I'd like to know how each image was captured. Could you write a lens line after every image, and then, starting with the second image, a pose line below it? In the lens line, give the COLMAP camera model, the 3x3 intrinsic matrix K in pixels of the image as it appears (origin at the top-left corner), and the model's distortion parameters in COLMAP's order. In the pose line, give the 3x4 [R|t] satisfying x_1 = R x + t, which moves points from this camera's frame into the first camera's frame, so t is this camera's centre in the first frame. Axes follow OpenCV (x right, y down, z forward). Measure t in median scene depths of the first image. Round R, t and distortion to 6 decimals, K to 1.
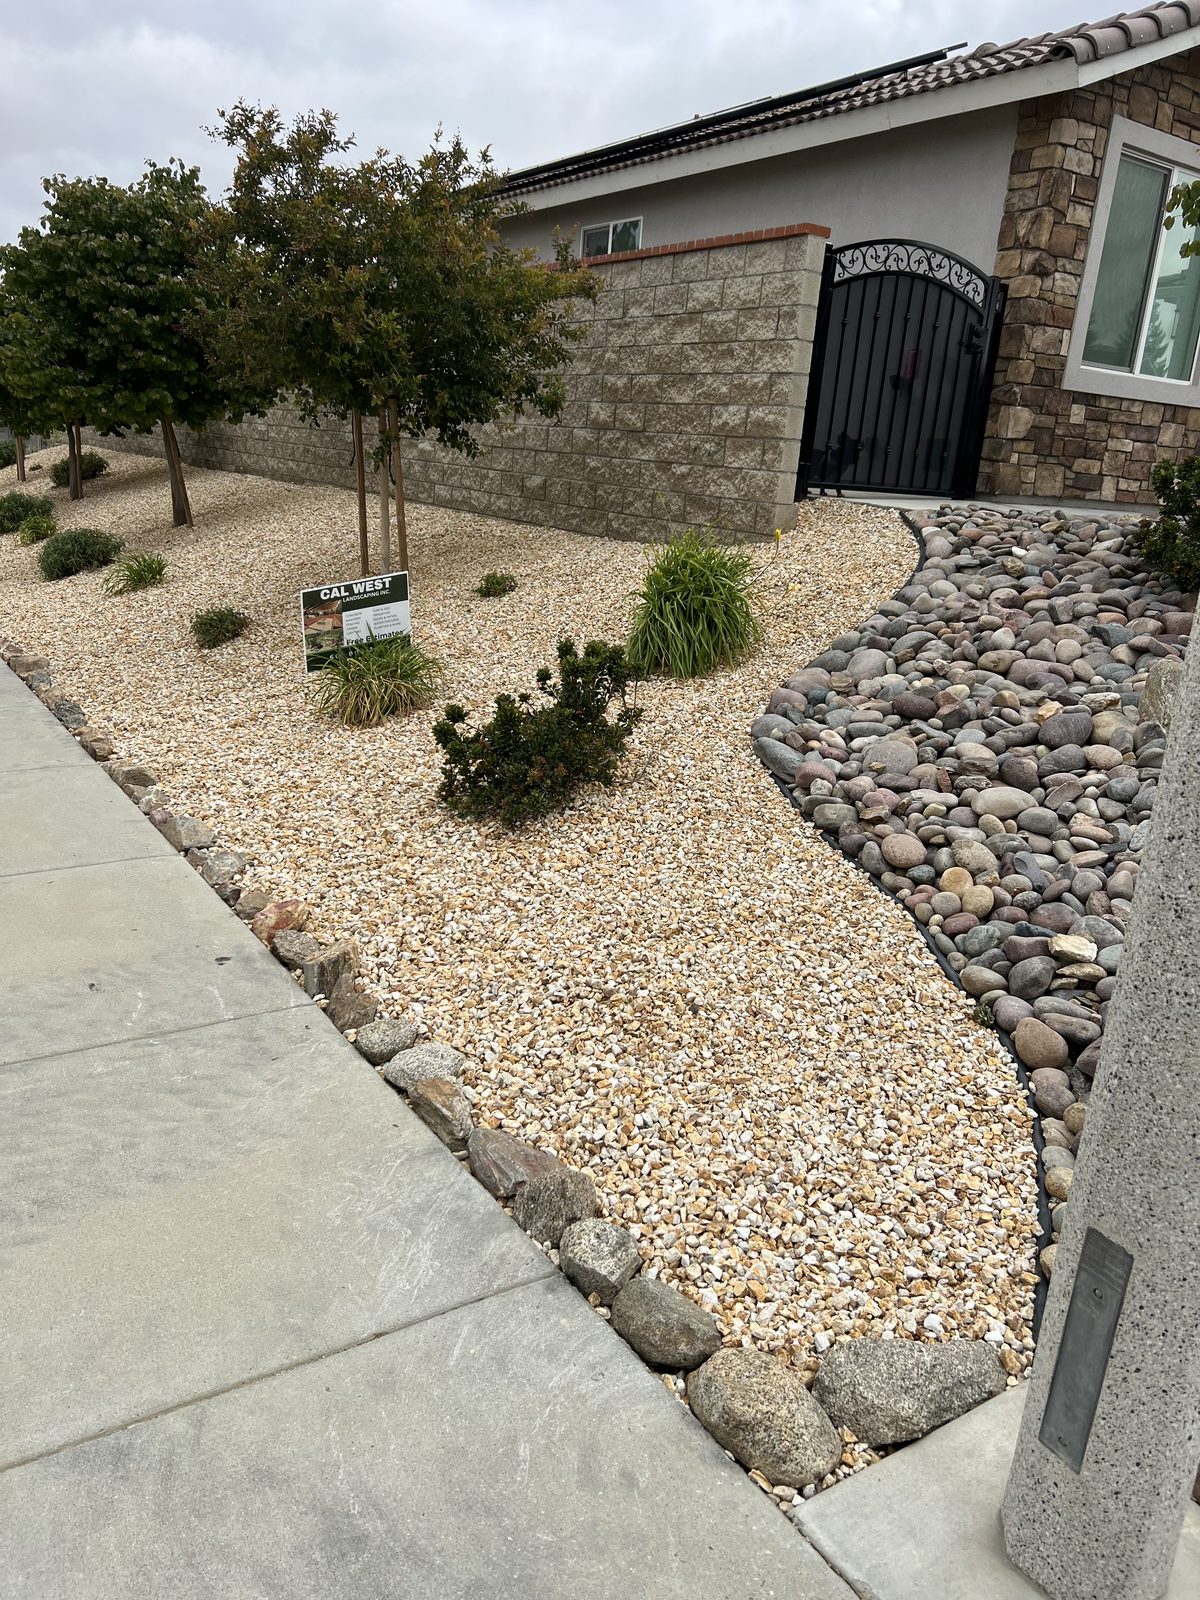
lens RADIAL K [[1221.8, 0, 586.3], [0, 1221.8, 796.1], [0, 0, 1]] dist [0.042947, -0.049336]
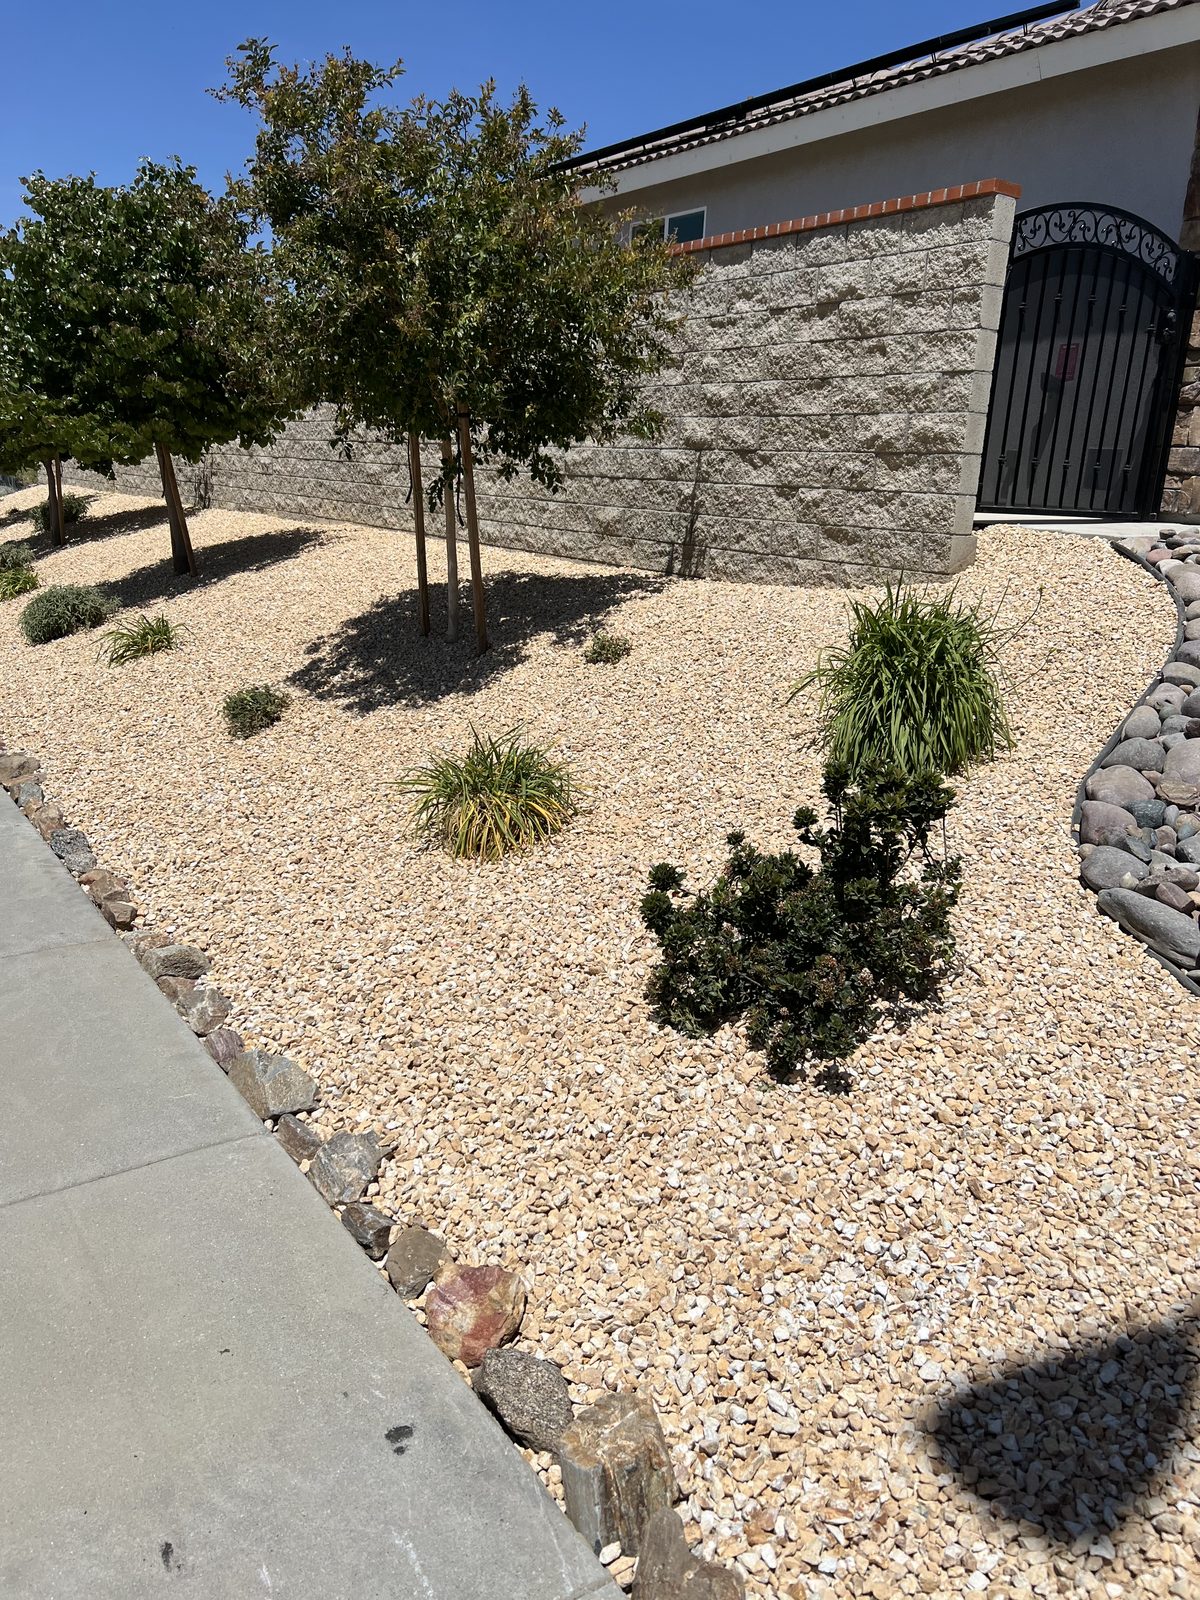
lens RADIAL K [[1221.8, 0, 614.2], [0, 1221.8, 805.3], [0, 0, 1]] dist [0.042947, -0.049336]
pose [[0.998871, -0.037981, 0.028539, -0.092178], [0.038263, 0.999224, -0.009391, -0.060740], [-0.028161, 0.010473, 0.999549, 0.201013]]
